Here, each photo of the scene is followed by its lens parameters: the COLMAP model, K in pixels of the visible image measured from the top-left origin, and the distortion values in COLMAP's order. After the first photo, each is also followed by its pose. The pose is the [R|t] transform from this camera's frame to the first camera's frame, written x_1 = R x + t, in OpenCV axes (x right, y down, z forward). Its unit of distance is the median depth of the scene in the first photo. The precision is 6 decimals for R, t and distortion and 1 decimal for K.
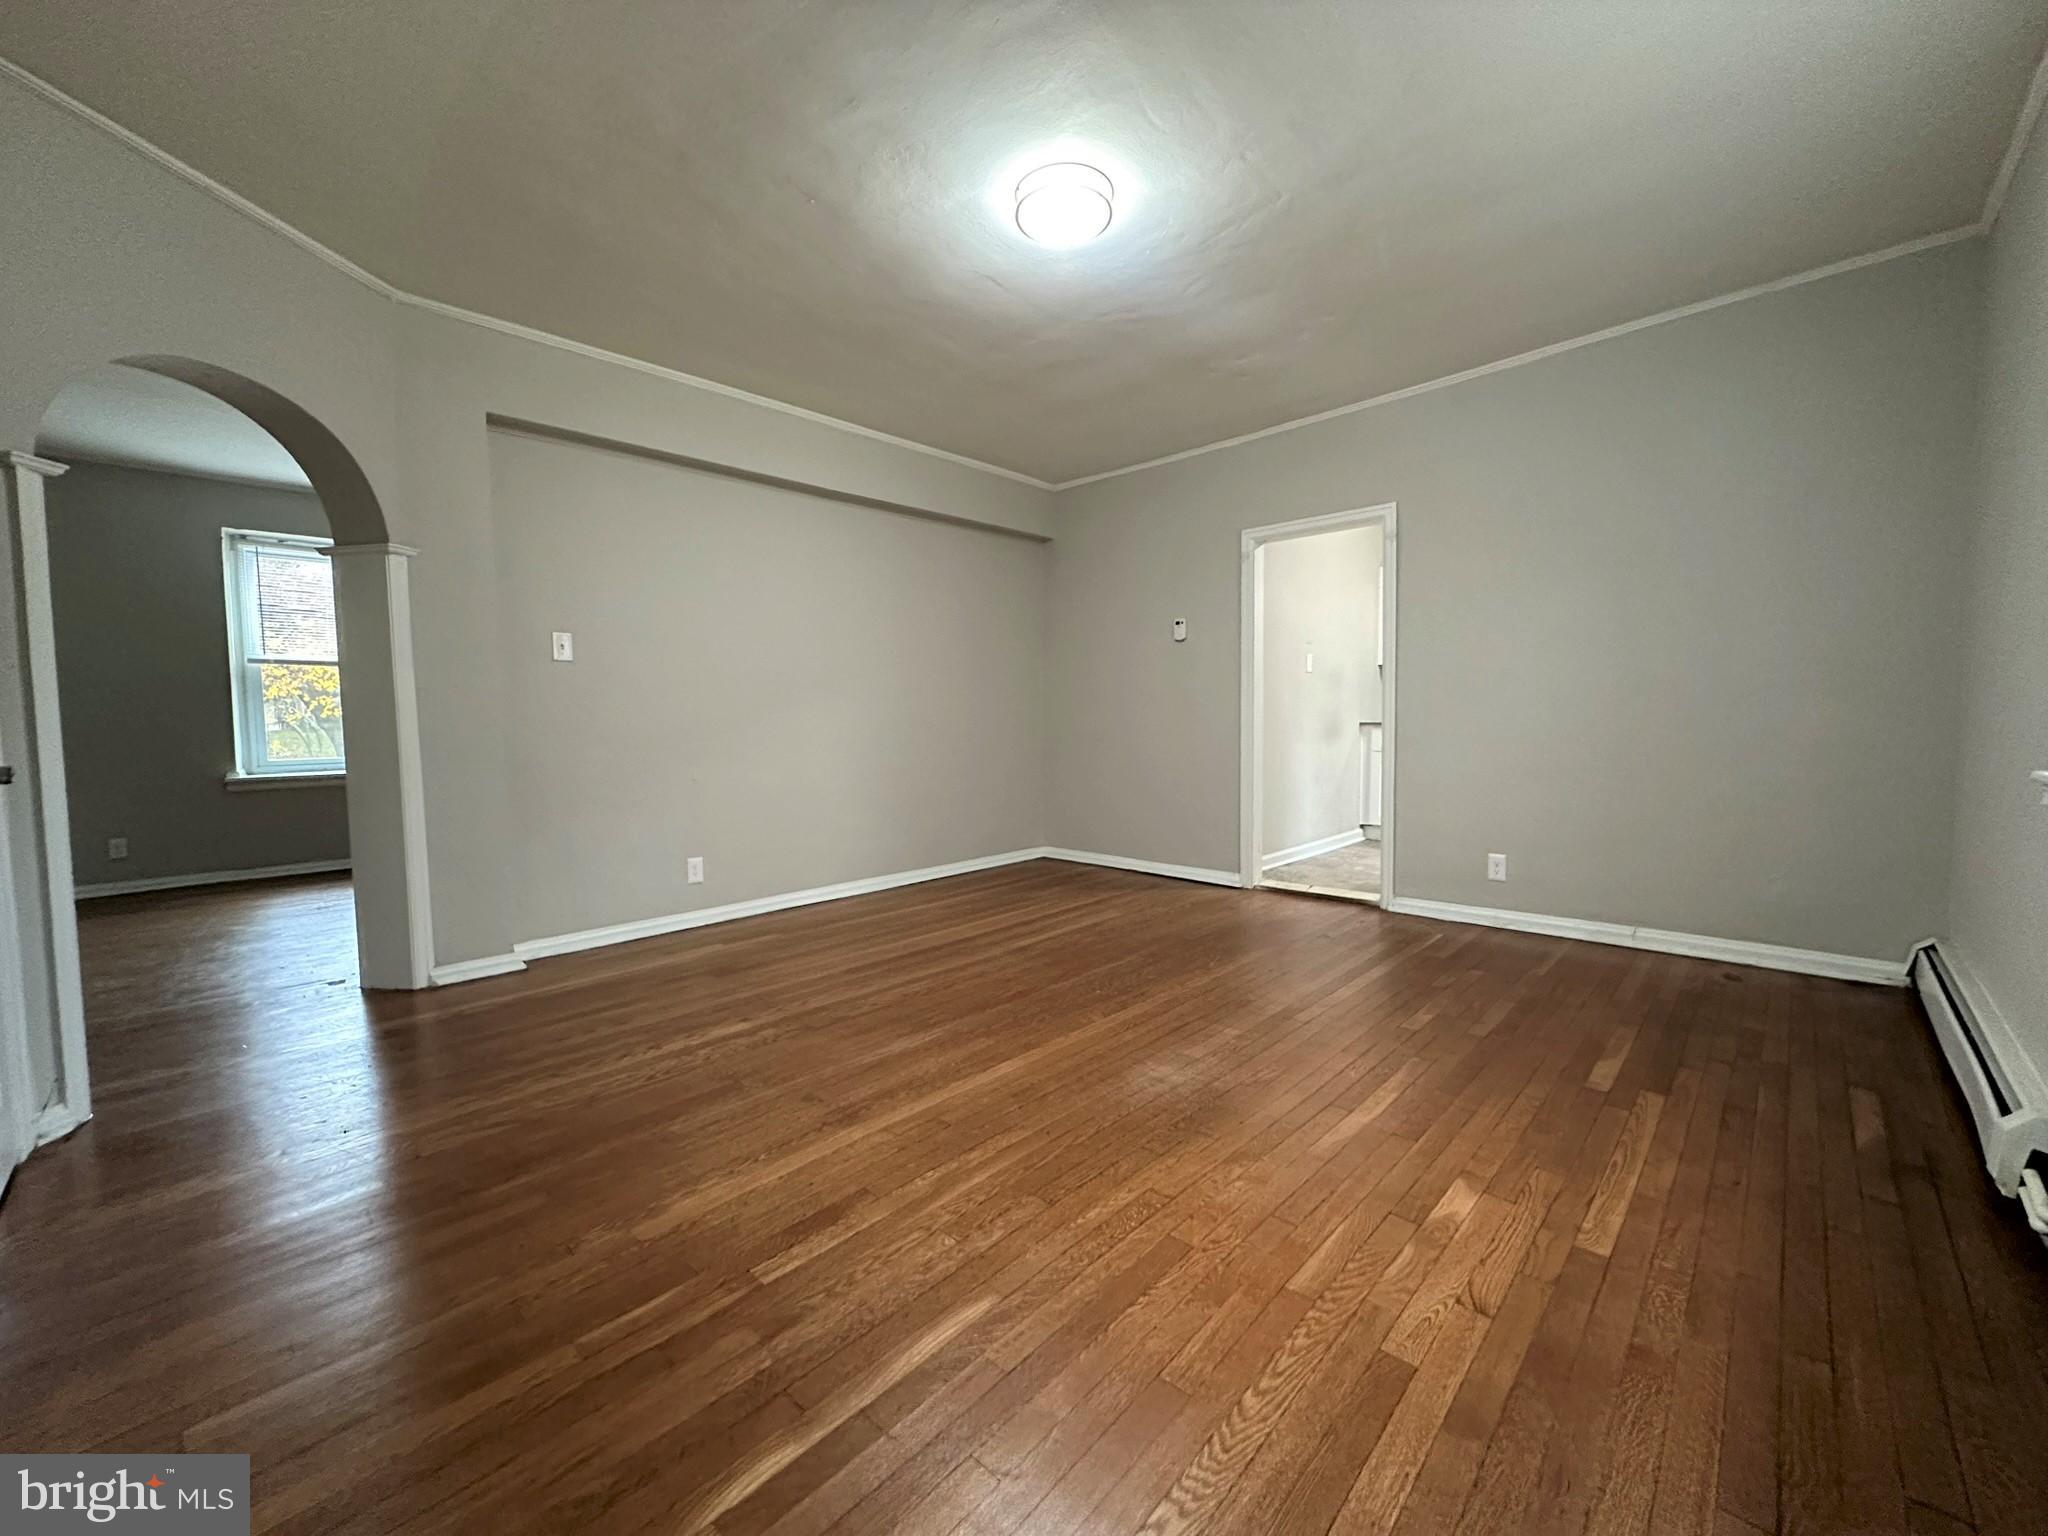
lens RADIAL K [[818.0, 0, 1024.7], [0, 818.0, 765.1], [0, 0, 1]] dist [-0.007117, 0.000695]
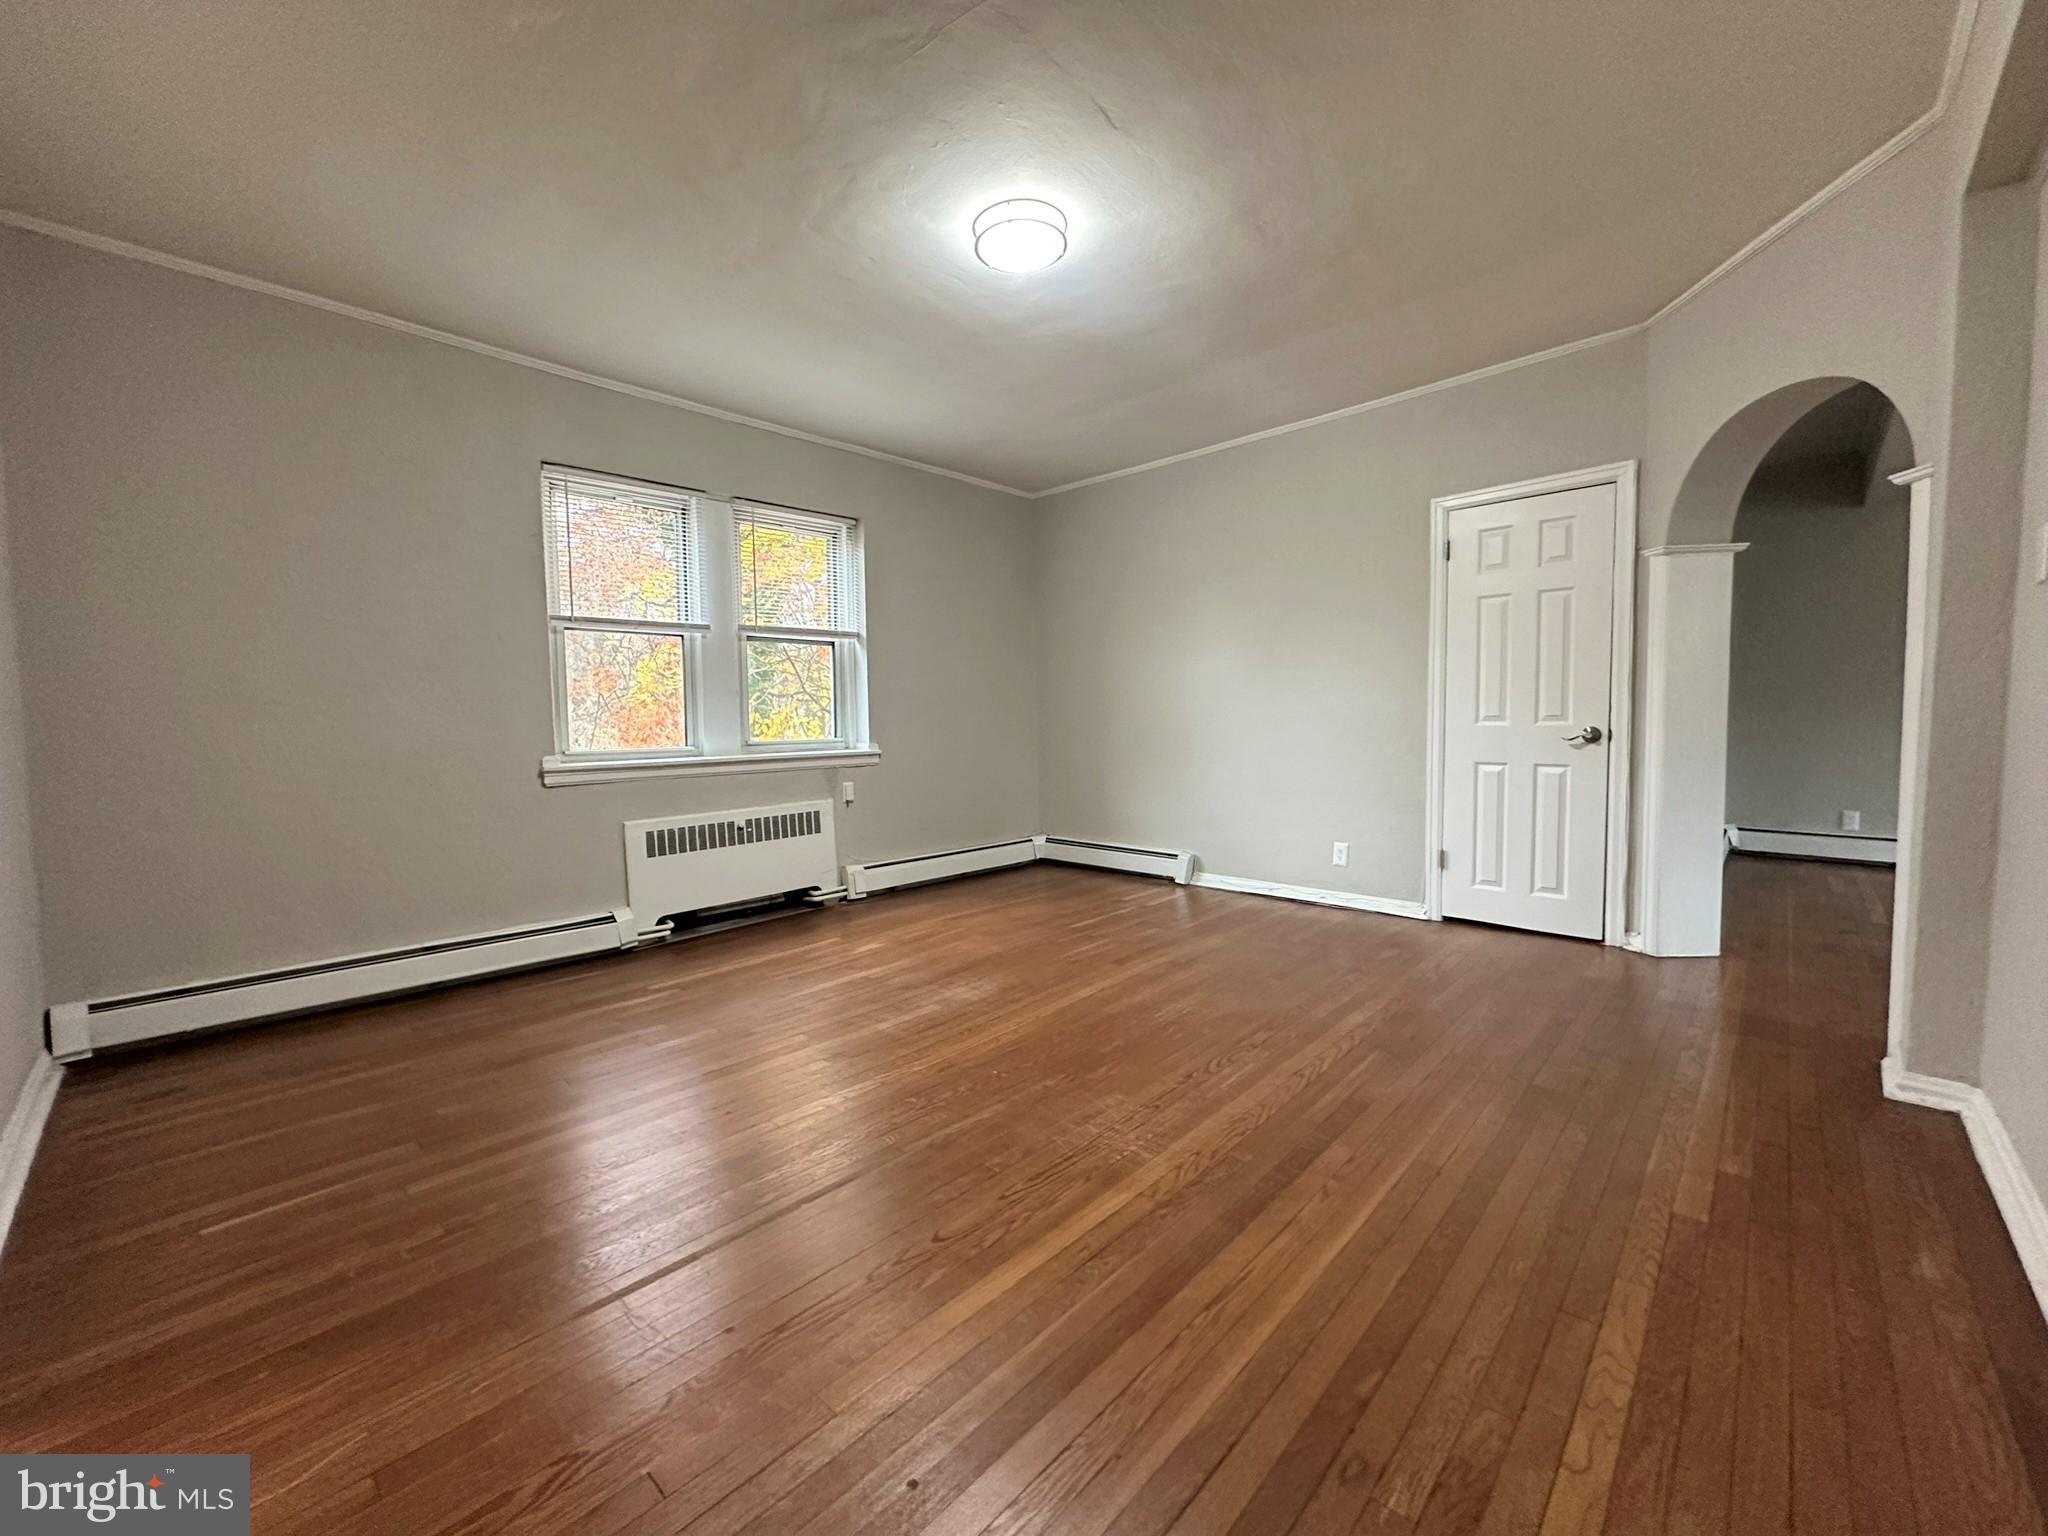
lens RADIAL K [[818.0, 0, 1023.8], [0, 818.0, 769.8], [0, 0, 1]] dist [-0.007117, 0.000695]
pose [[-0.999466, 0.032671, -0.000610, 0.060446], [0.032369, 0.992435, 0.118427, -0.128485], [0.004475, 0.118344, -0.992963, 2.066604]]
